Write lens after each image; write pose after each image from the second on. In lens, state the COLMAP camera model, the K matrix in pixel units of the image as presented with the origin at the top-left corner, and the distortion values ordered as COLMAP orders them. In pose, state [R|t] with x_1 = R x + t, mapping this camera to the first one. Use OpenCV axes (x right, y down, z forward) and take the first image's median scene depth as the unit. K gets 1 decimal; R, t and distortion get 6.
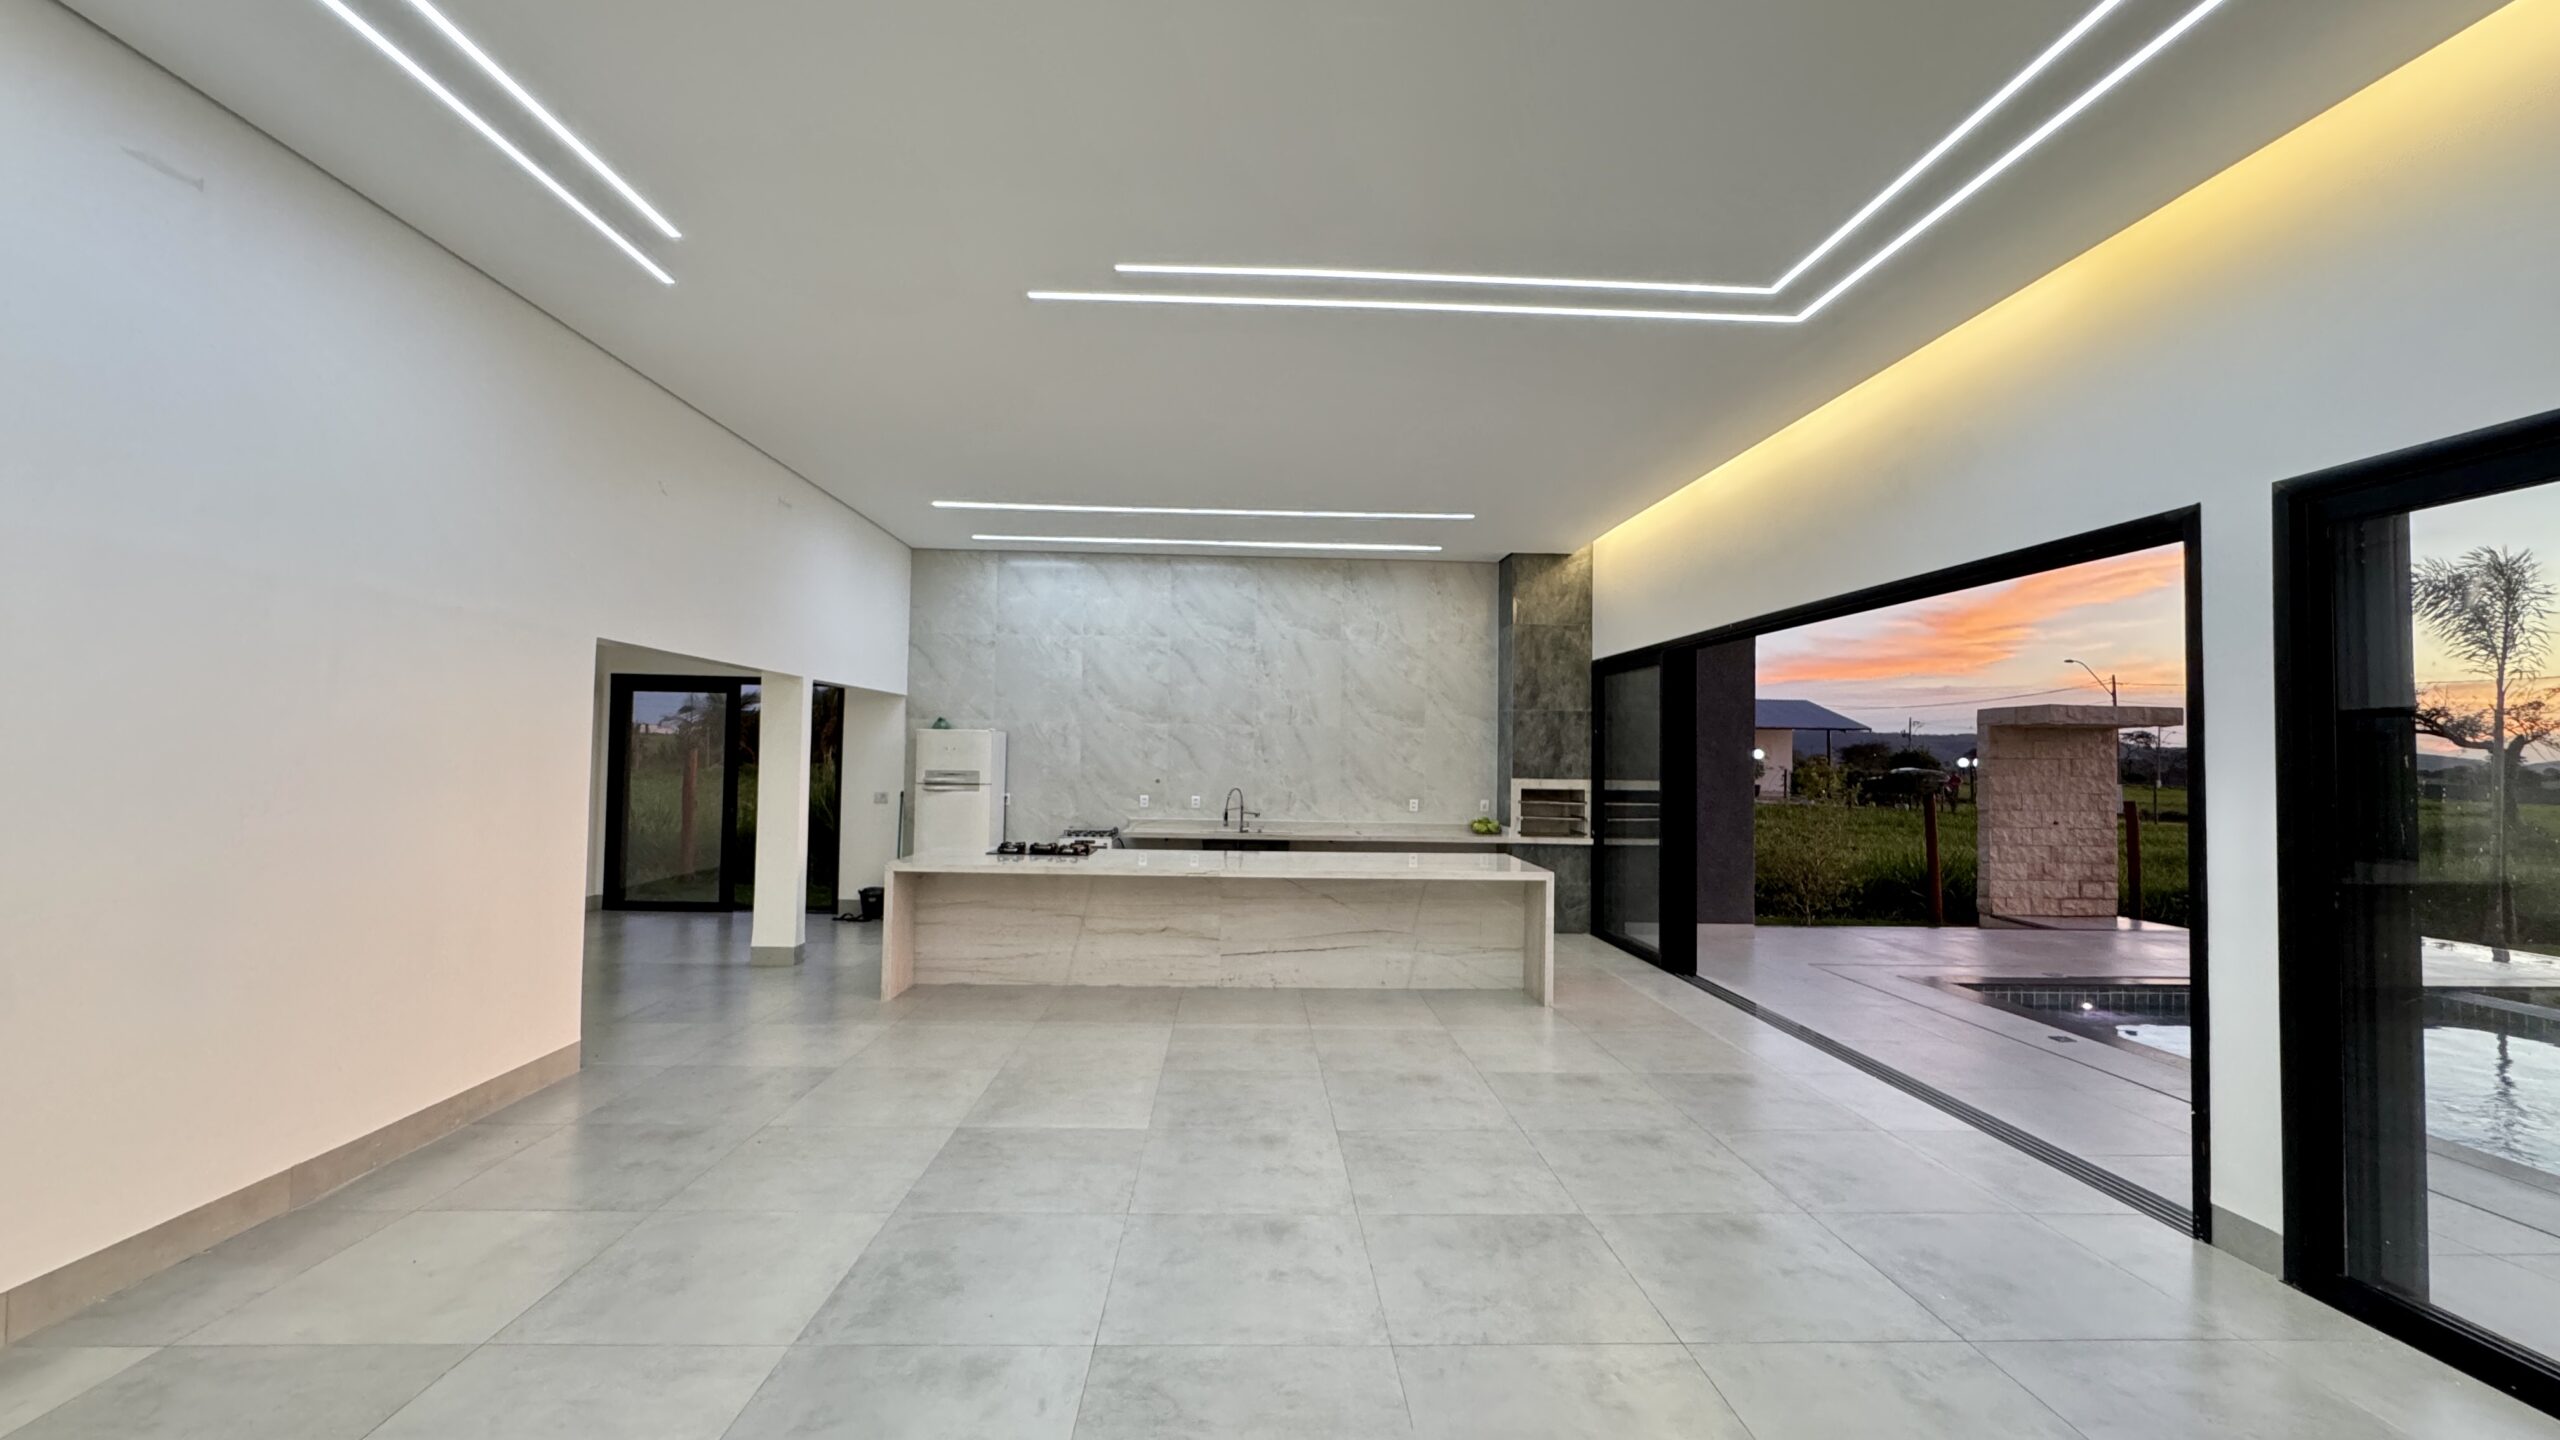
lens RADIAL K [[1025.2, 0, 1286.7], [0, 1025.2, 716.6], [0, 0, 1]] dist [-0.004053, -0.000181]
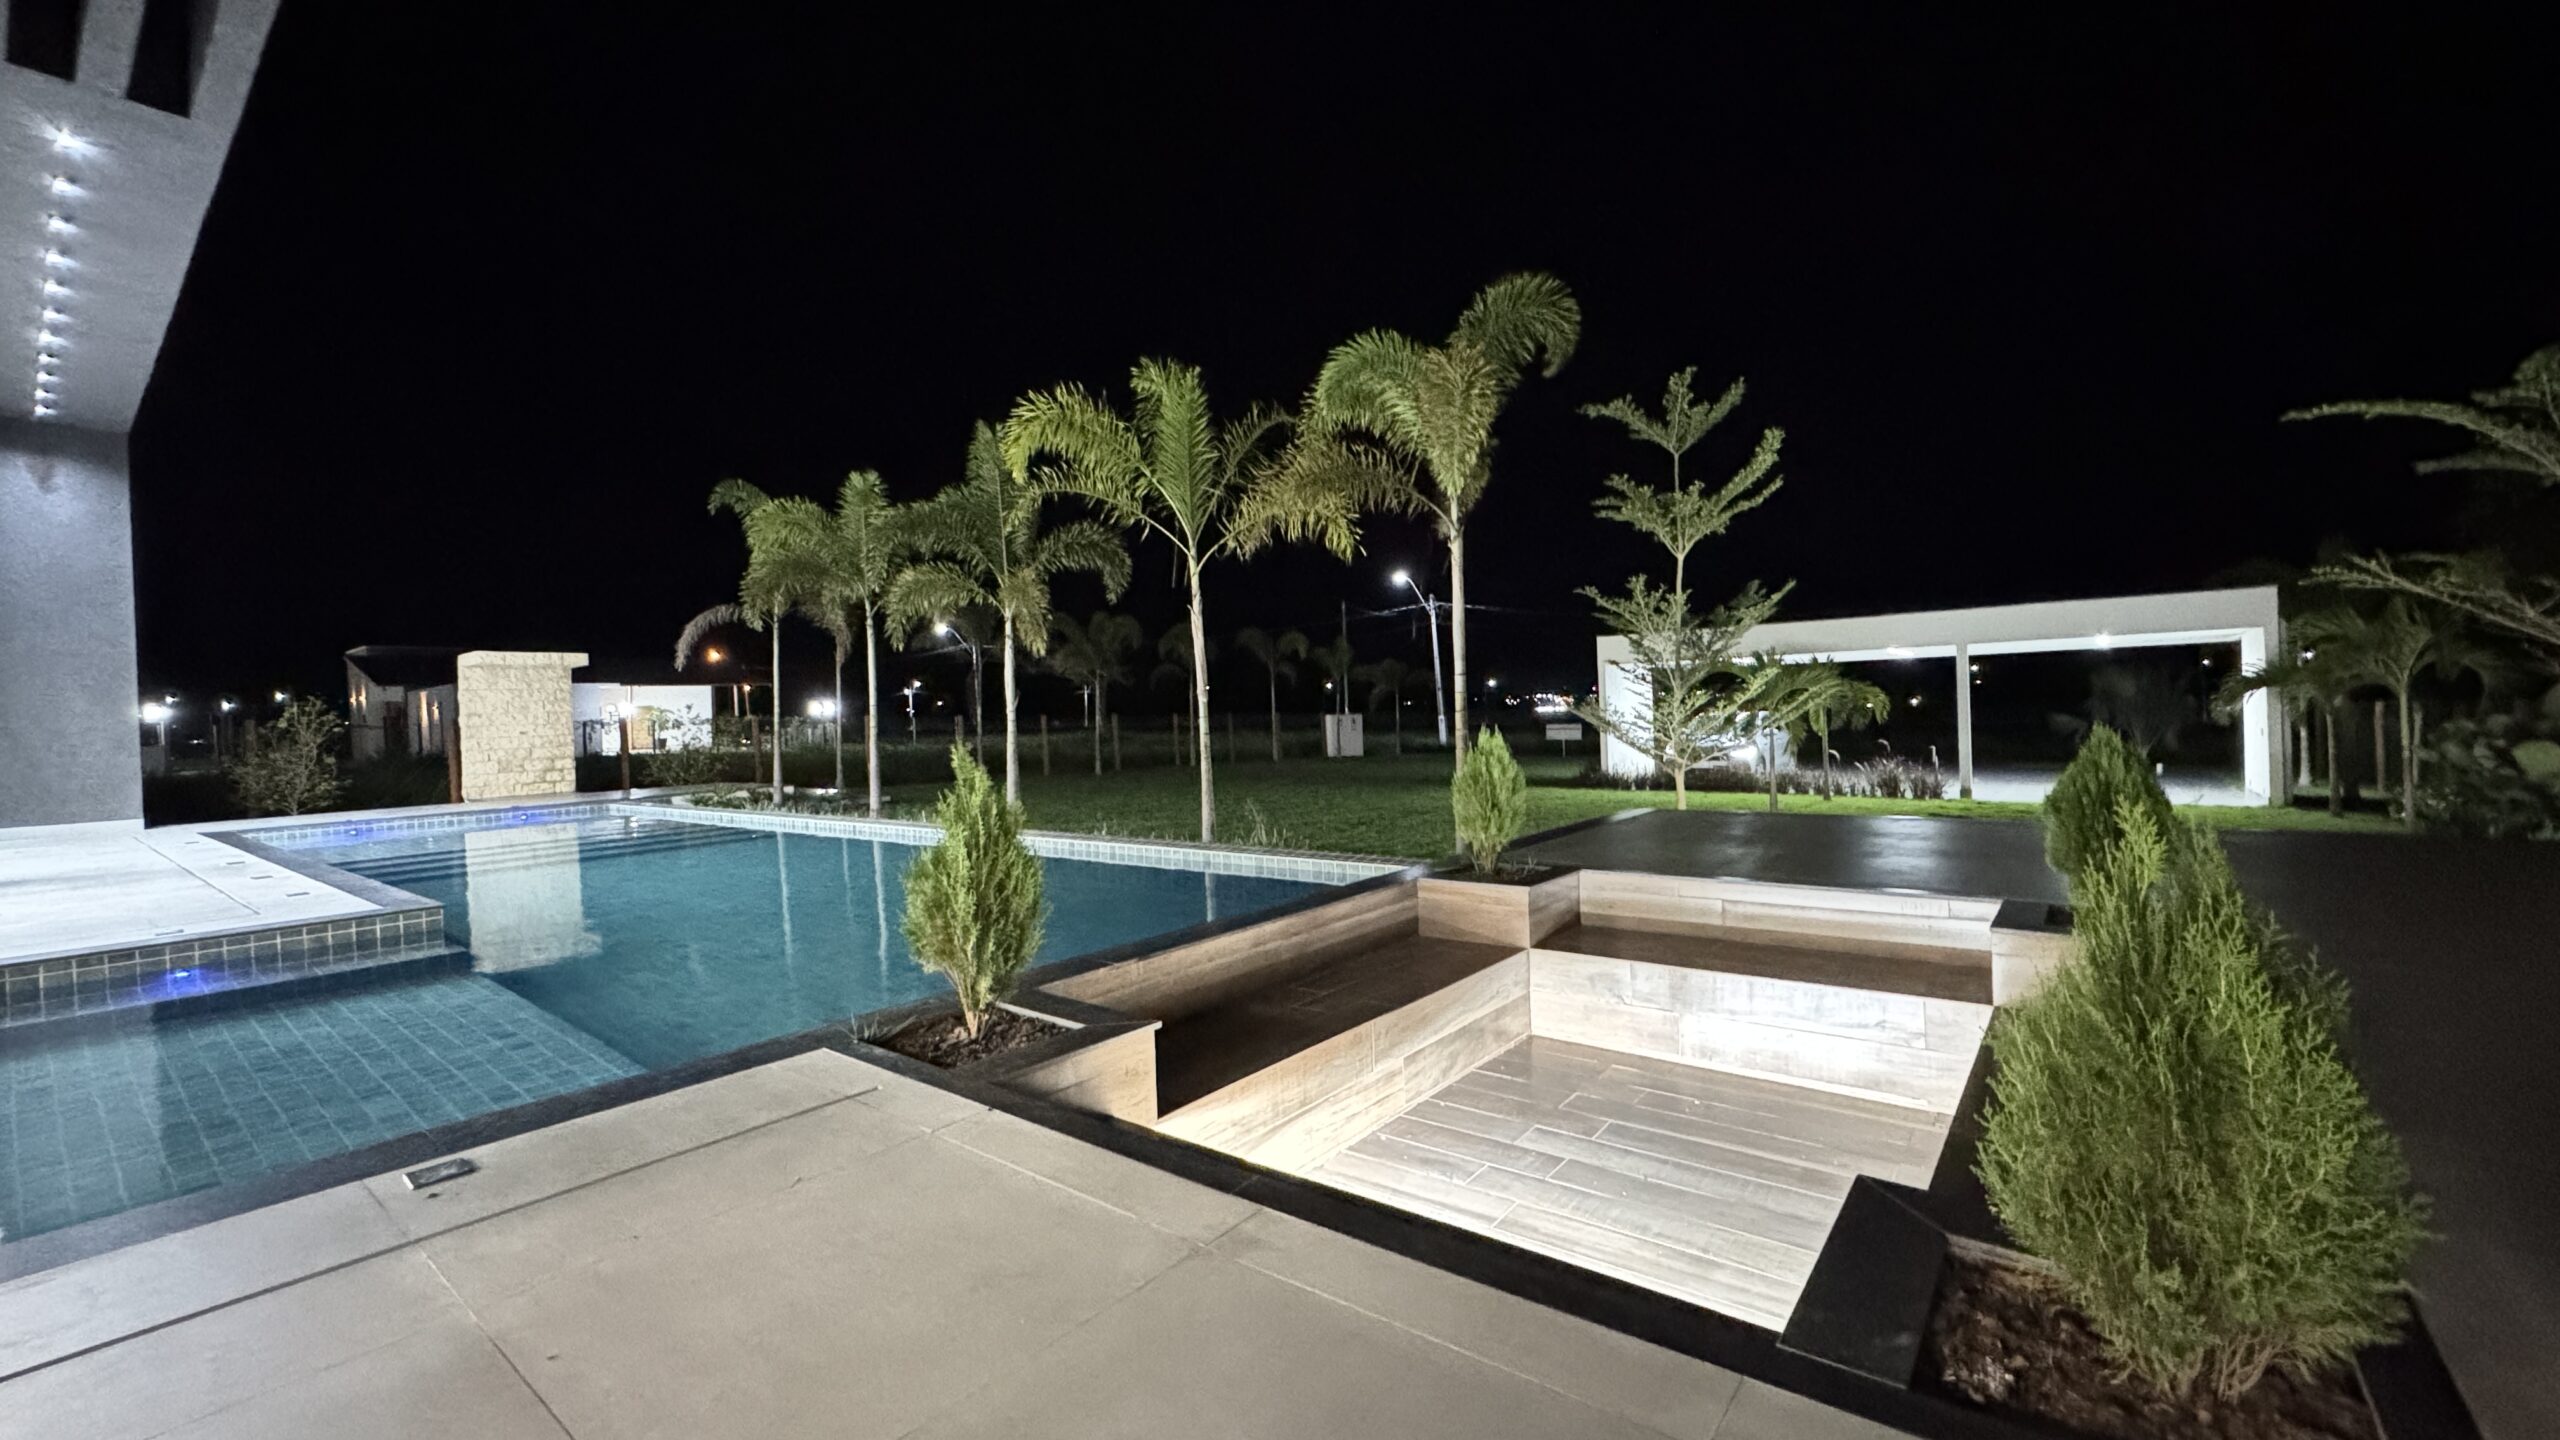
lens RADIAL K [[1023.7, 0, 1279.8], [0, 1023.7, 719.8], [0, 0, 1]] dist [-0.000980, 0.000596]
pose [[0.661760, -0.047928, 0.748182, 0.432879], [0.019519, 0.998718, 0.046713, 0.043004], [-0.749461, -0.016309, 0.661847, -0.916239]]
